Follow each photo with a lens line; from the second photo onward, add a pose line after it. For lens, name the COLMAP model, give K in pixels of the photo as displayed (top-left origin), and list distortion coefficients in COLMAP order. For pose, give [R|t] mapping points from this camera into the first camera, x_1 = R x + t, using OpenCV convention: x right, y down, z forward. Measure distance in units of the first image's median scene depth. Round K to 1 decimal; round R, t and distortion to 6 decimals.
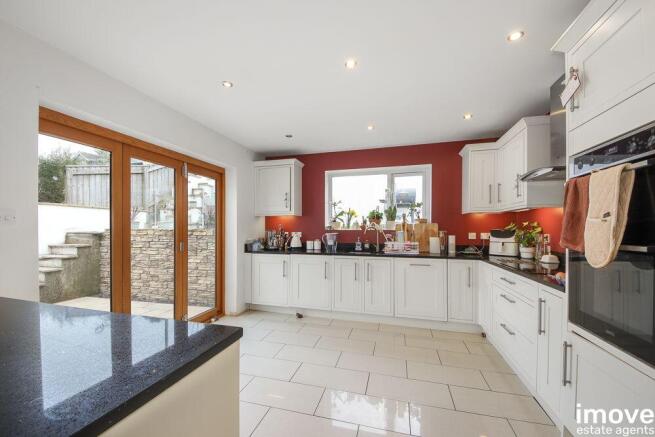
lens RADIAL K [[269.0, 0, 325.8], [0, 269.0, 226.8], [0, 0, 1]] dist [0.001207, -0.000008]
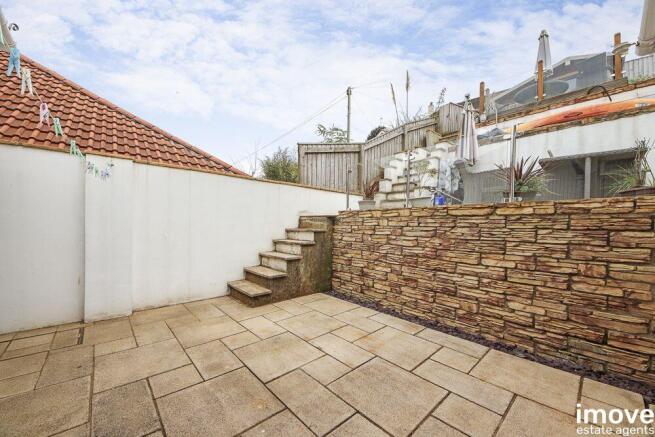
lens RADIAL K [[251.6, 0, 327.5], [0, 251.6, 218.5], [0, 0, 1]] dist [0.000651, 0.000017]
pose [[0.841449, 0.001180, -0.540335, -0.498999], [-0.010046, 0.999859, -0.013461, 0.047614], [0.540243, 0.016755, 0.841343, 0.395405]]
